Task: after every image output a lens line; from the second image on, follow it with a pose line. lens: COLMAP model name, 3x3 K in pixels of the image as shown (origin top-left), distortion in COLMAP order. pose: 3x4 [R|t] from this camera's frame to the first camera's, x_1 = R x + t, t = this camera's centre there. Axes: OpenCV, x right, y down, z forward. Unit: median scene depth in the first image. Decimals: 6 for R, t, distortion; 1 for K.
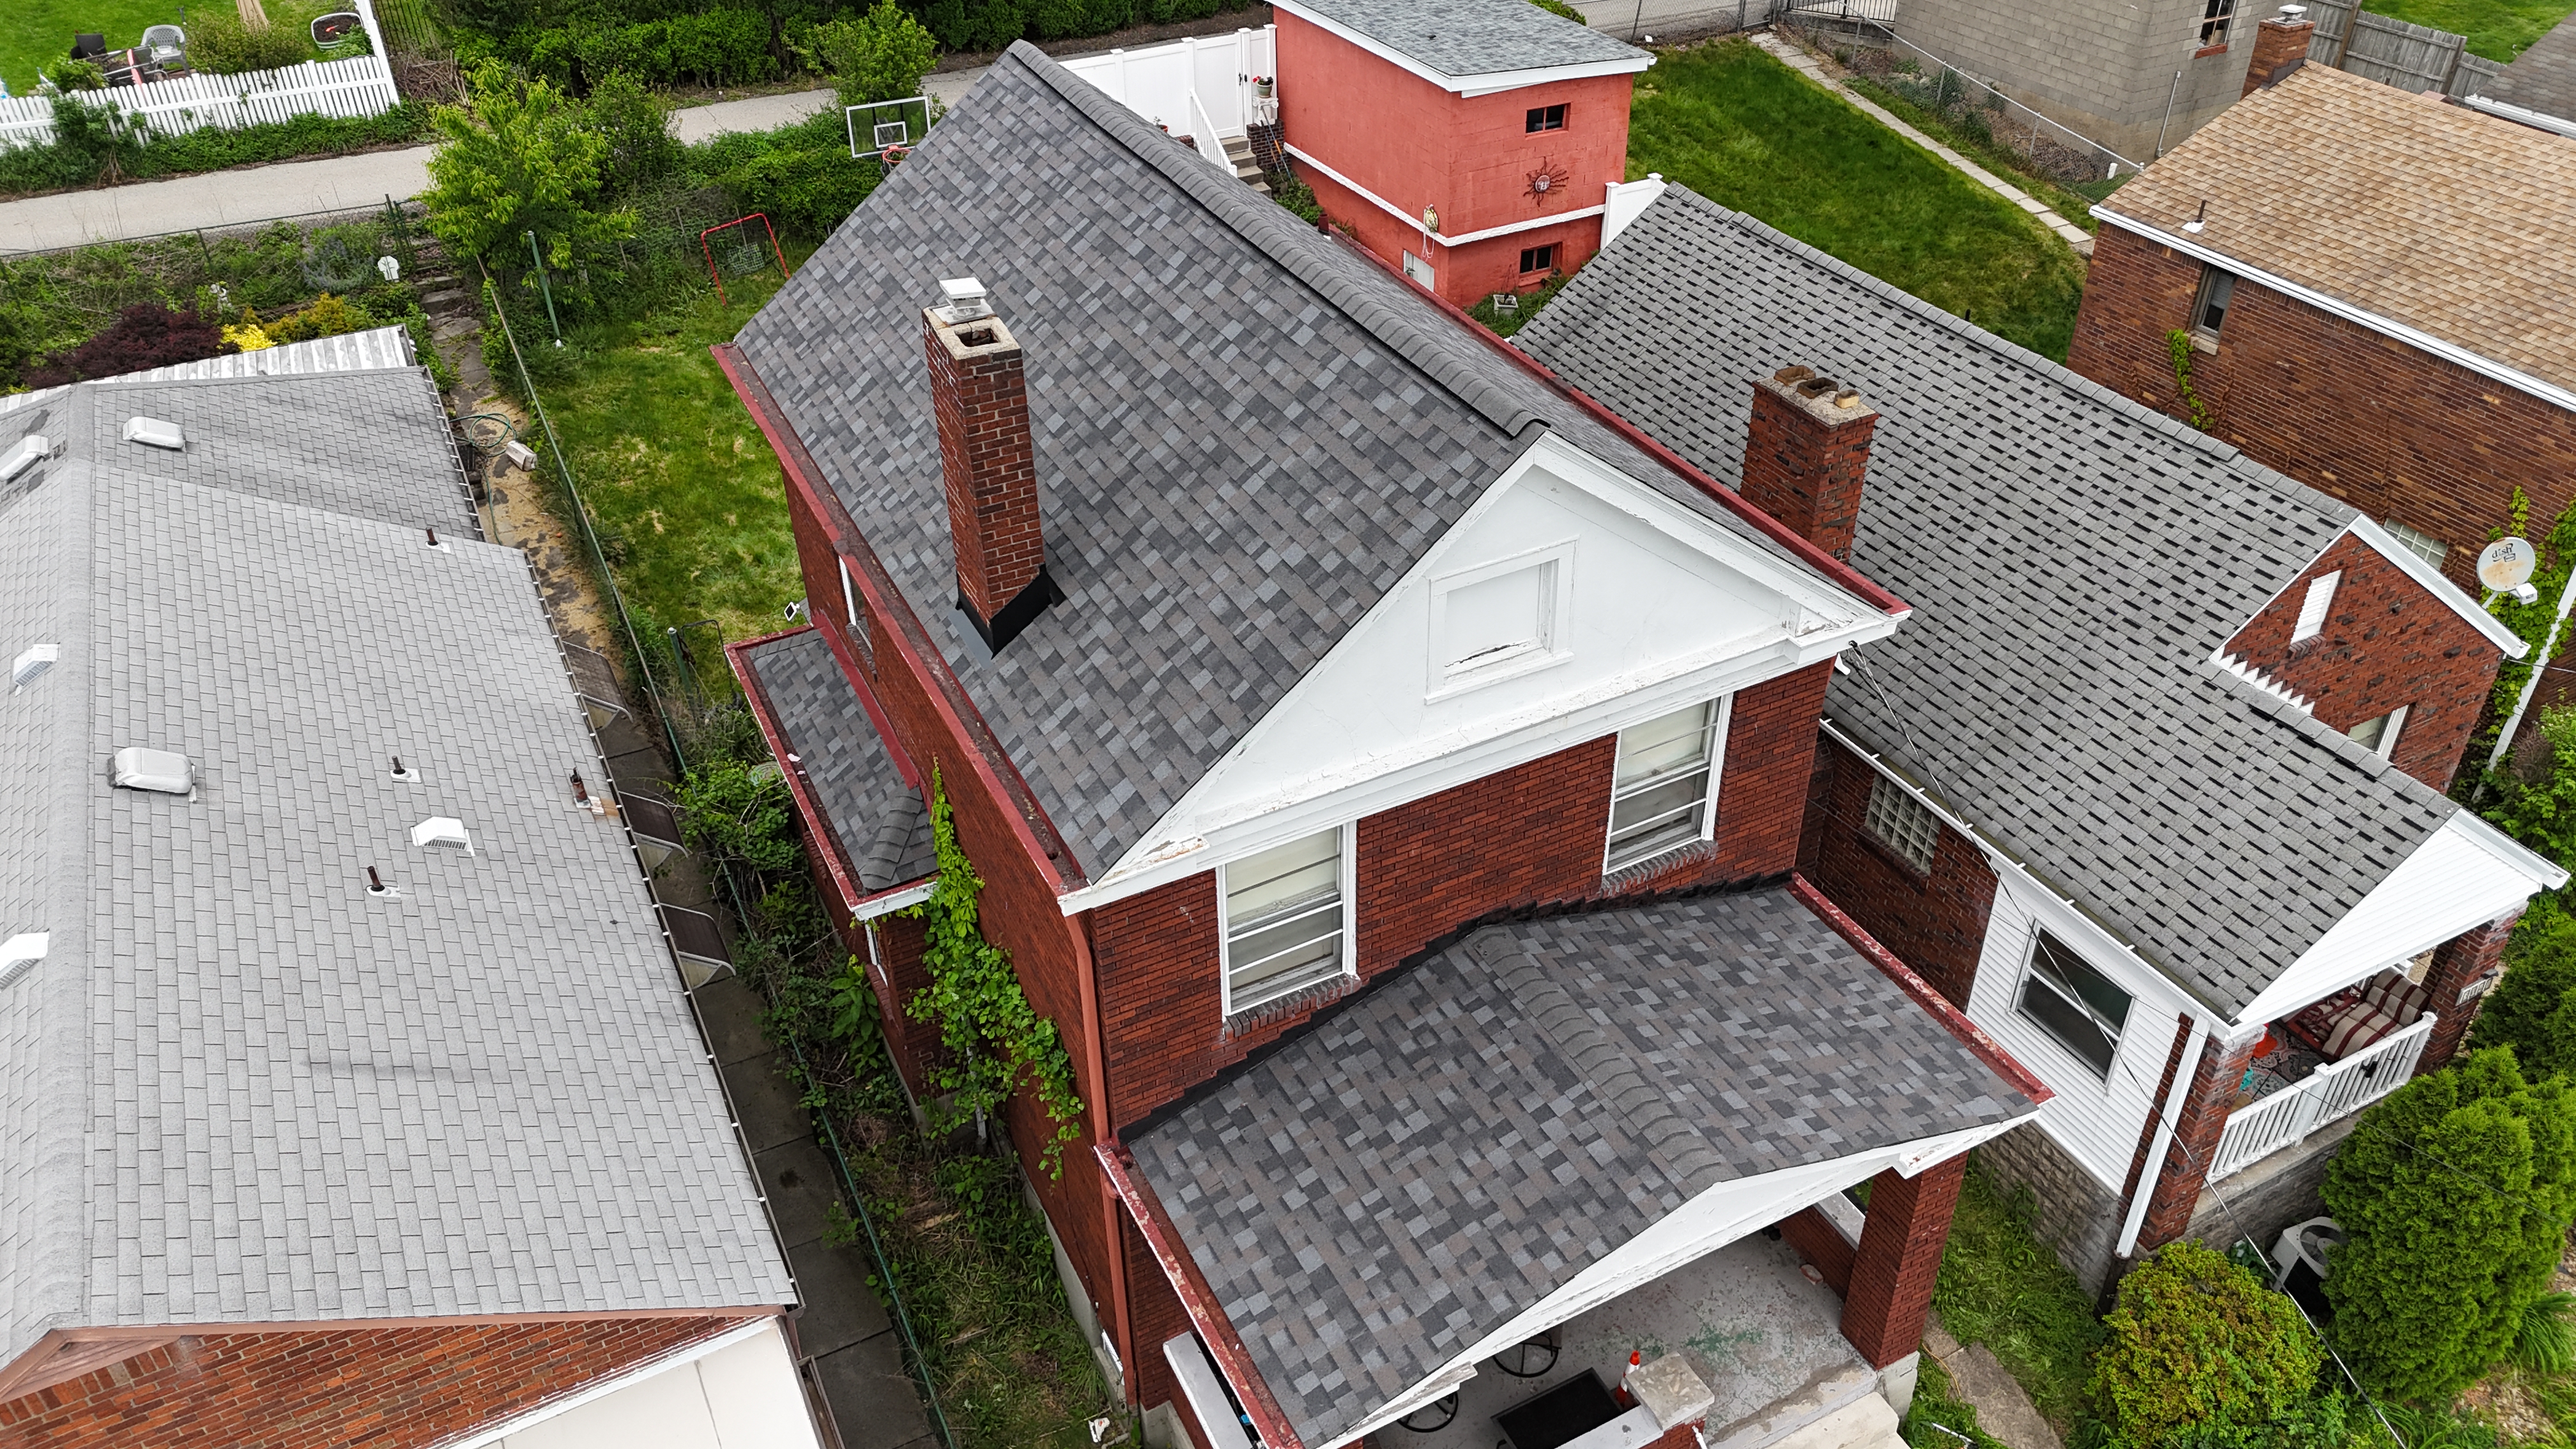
lens RADIAL K [[1912.1, 0, 1287.7], [0, 1912.1, 720.1], [0, 0, 1]] dist [0.065700, -0.061772]
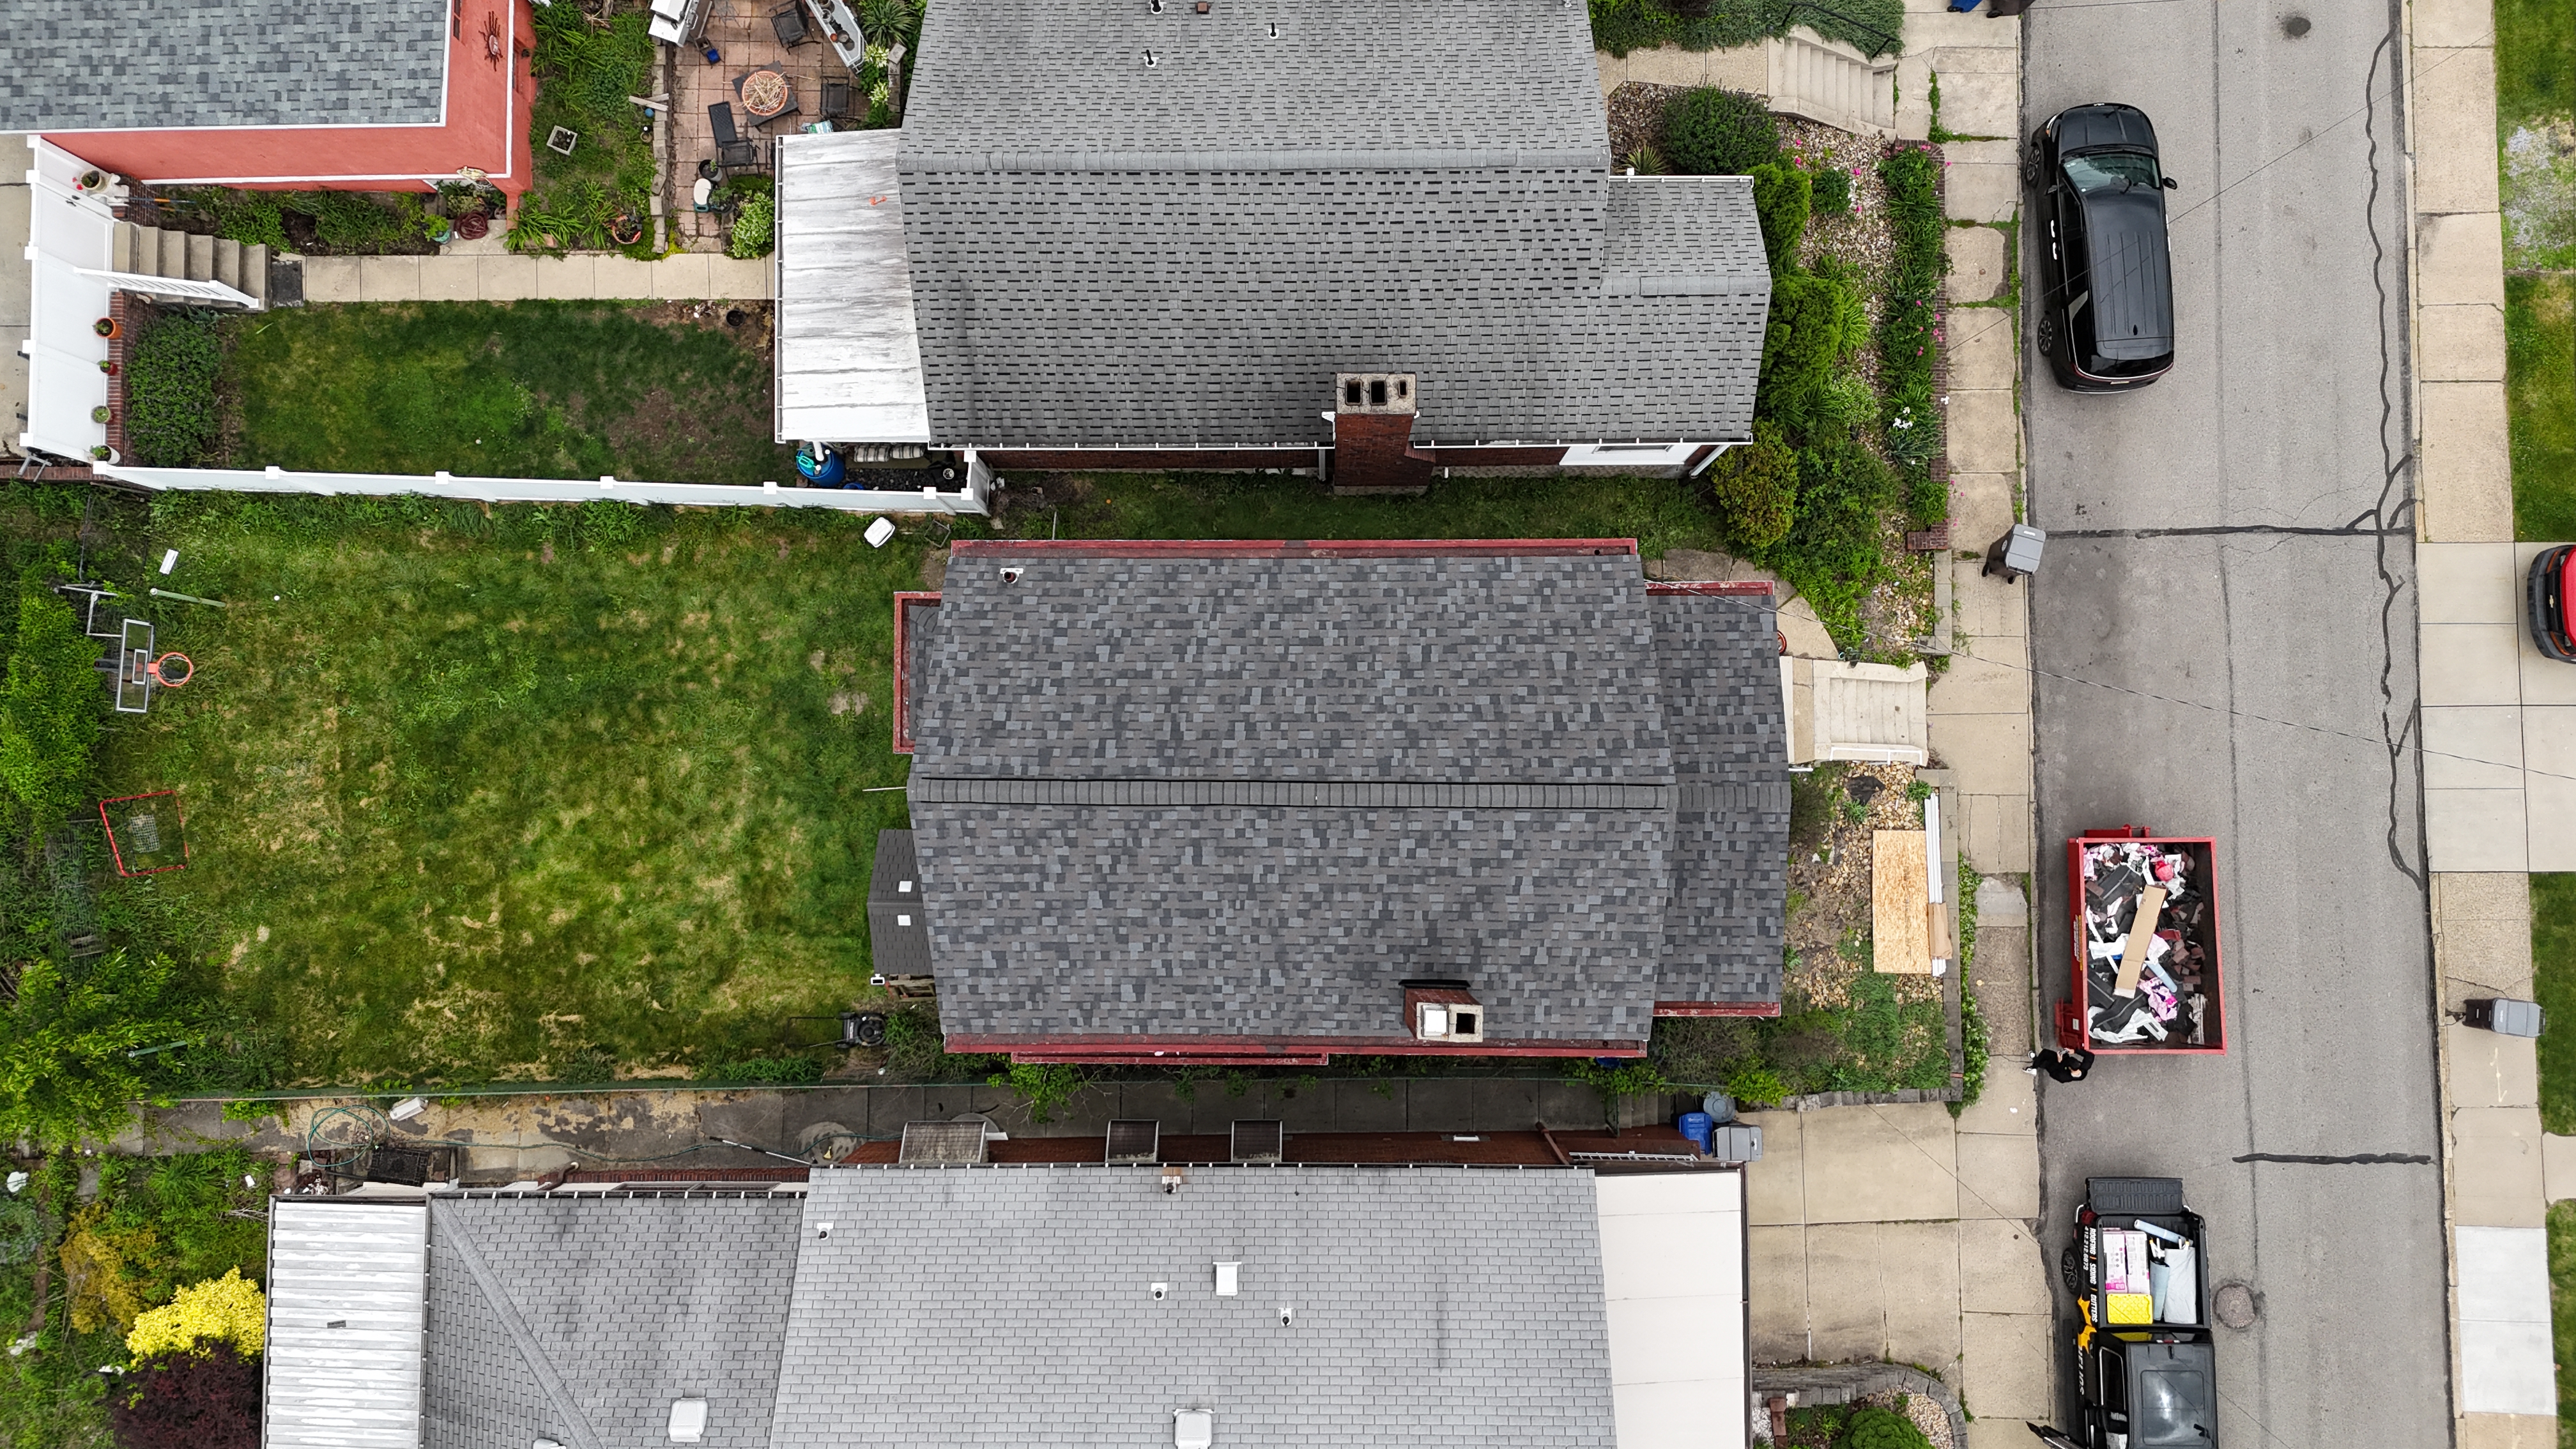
lens RADIAL K [[1912.1, 0, 1277.3], [0, 1912.1, 722.6], [0, 0, 1]] dist [0.065700, -0.061772]
pose [[0.454121, -0.889590, 0.049025, -0.054455], [0.507305, 0.303421, 0.806583, -1.318479], [-0.732404, -0.341416, 0.589084, 0.115442]]
